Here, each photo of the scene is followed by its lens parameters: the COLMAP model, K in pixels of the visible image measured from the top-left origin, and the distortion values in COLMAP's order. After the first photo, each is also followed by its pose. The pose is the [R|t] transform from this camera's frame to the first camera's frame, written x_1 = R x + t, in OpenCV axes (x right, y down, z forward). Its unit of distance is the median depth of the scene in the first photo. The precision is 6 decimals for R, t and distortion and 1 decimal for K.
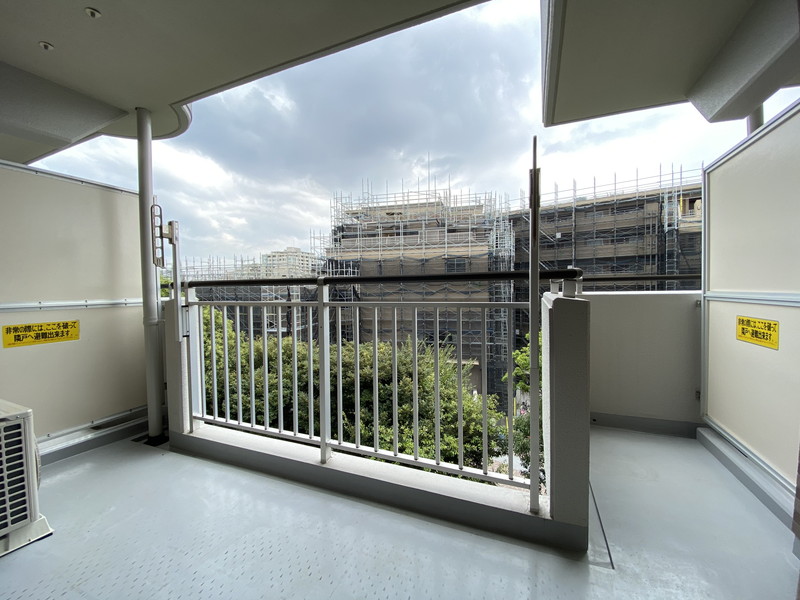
lens RADIAL K [[322.4, 0, 399.5], [0, 322.4, 299.4], [0, 0, 1]] dist [0.000503, 0.000016]
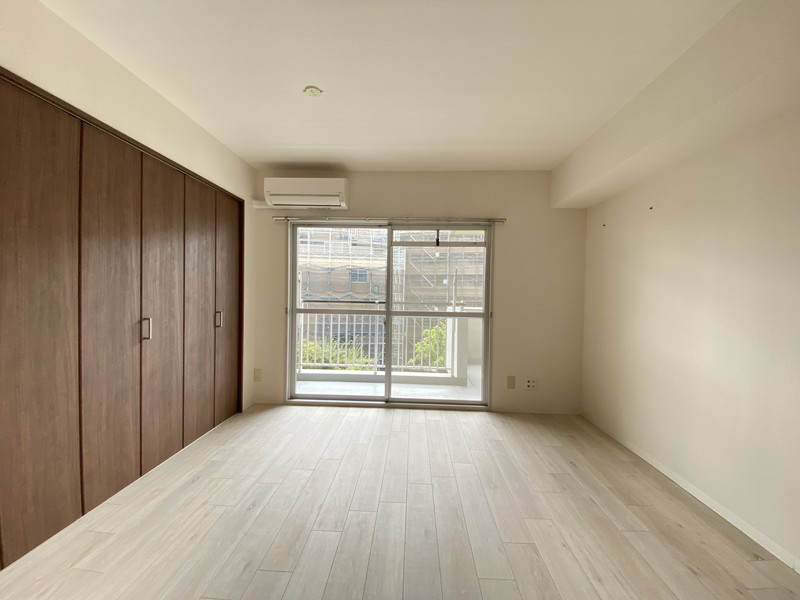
lens RADIAL K [[322.4, 0, 401.1], [0, 322.4, 302.0], [0, 0, 1]] dist [0.000503, 0.000016]
pose [[0.935057, 0.028880, 0.353318, -0.082071], [-0.025364, 0.999572, -0.014577, 0.002205], [-0.353588, 0.004668, 0.935390, -0.121031]]
